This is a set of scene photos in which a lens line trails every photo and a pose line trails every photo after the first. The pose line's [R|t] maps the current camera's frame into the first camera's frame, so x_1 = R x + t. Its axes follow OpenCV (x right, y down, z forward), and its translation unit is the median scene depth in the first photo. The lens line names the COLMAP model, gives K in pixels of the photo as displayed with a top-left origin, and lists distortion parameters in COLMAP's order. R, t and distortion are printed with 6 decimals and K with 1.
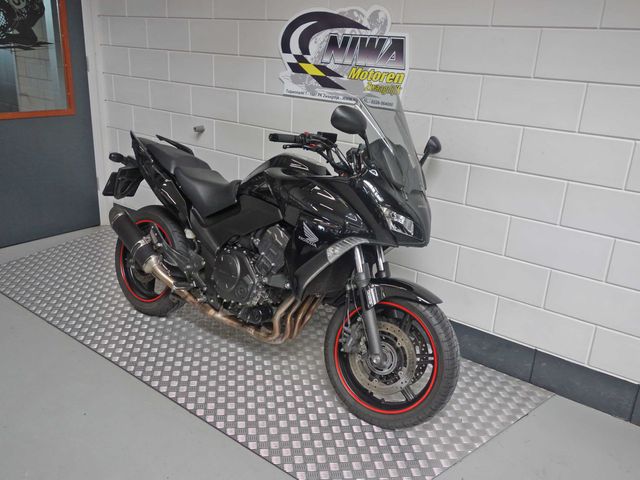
lens RADIAL K [[565.3, 0, 313.7], [0, 565.3, 246.9], [0, 0, 1]] dist [0.006399, 0.005436]
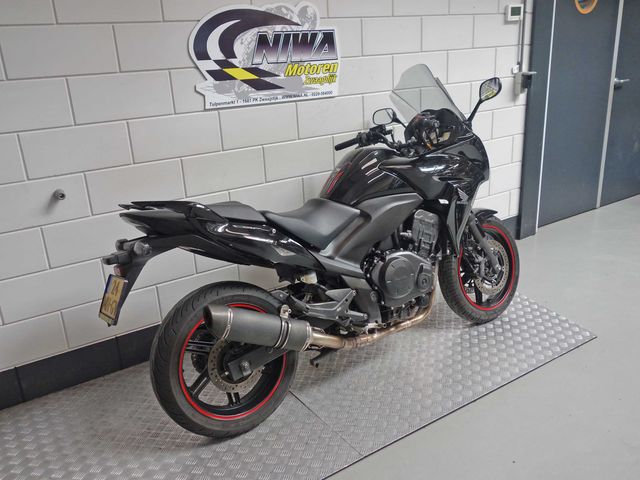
lens RADIAL K [[565.3, 0, 315.6], [0, 565.3, 237.8], [0, 0, 1]] dist [0.006399, 0.005436]
pose [[0.323114, -0.375494, 0.868678, -0.850545], [0.376872, 0.893044, 0.245844, -0.262020], [-0.868081, 0.247945, 0.430068, 0.588158]]
